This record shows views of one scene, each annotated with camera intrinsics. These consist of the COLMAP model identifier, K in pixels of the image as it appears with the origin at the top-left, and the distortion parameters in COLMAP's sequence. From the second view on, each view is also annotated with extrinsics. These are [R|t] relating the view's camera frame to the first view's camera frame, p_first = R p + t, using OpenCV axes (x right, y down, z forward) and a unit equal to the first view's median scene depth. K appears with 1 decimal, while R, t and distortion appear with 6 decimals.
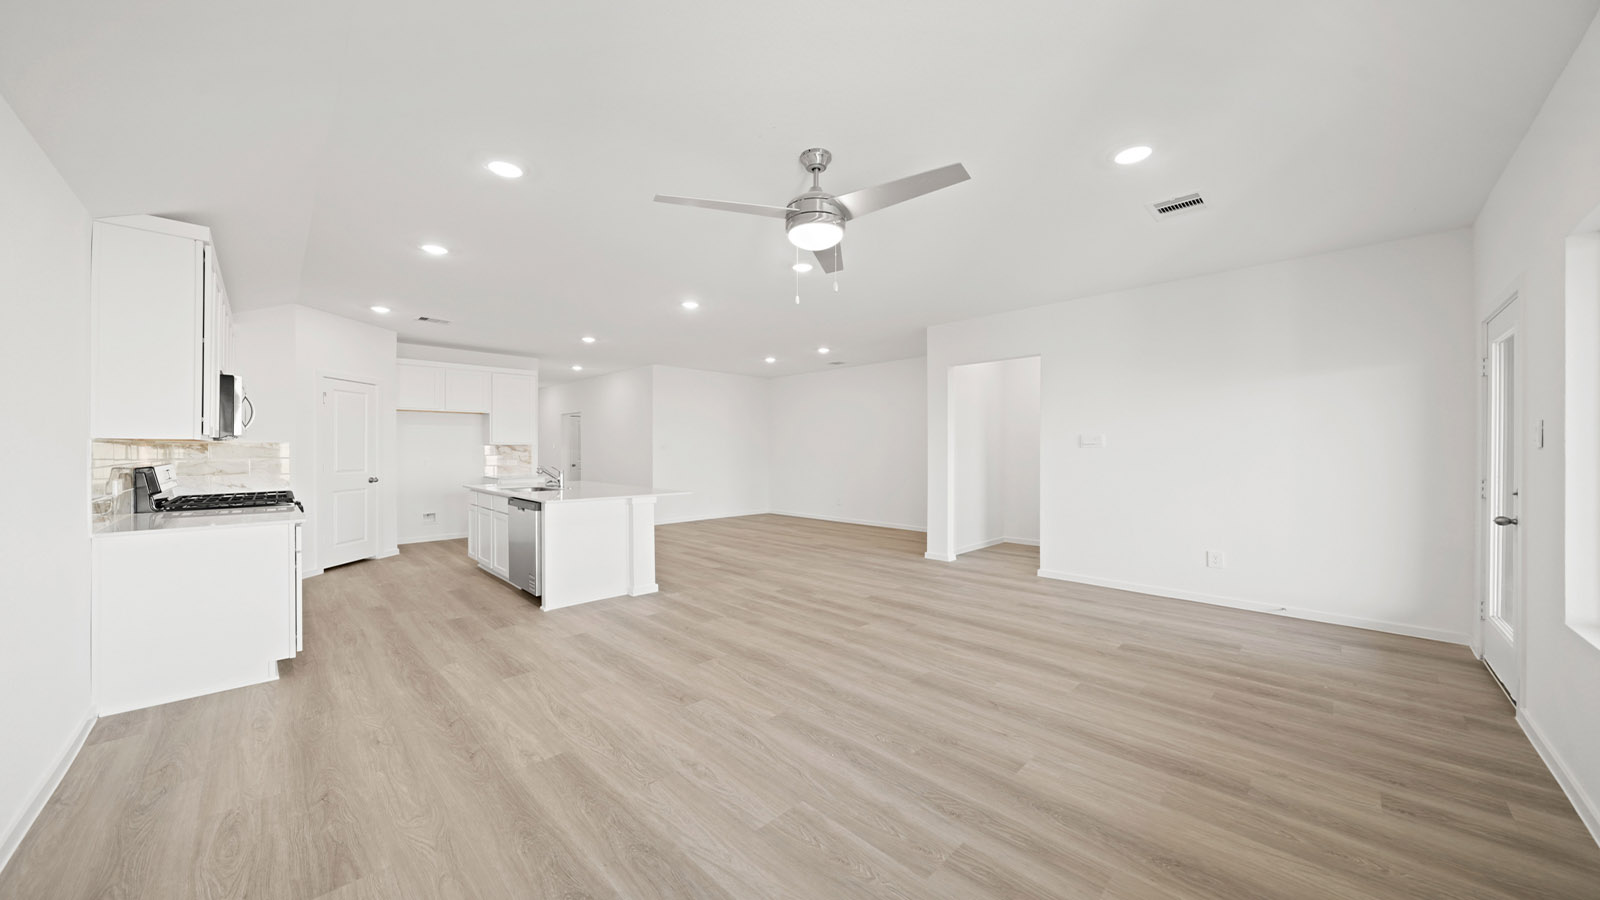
lens RADIAL K [[543.1, 0, 796.8], [0, 543.1, 457.2], [0, 0, 1]] dist [-0.001936, 0.000207]
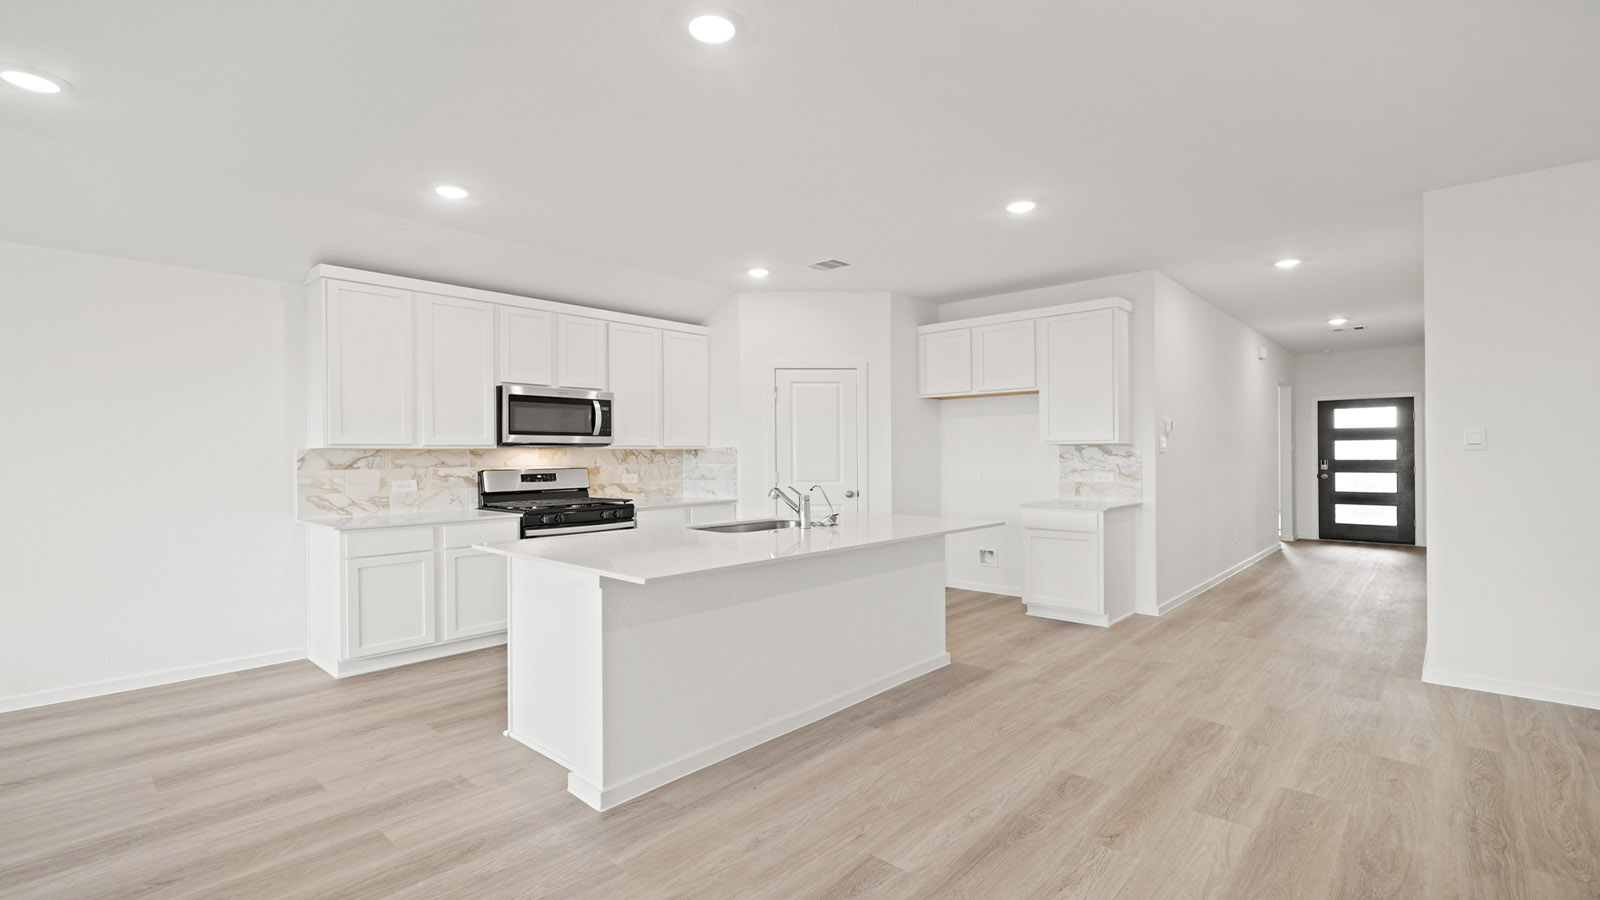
lens RADIAL K [[714.1, 0, 798.0], [0, 714.1, 455.8], [0, 0, 1]] dist [0.003550, -0.000168]
pose [[0.044958, 0.002676, -0.998985, 0.332175], [-0.008716, 0.999959, 0.002286, -0.020010], [0.998951, 0.008604, 0.044979, 1.350829]]
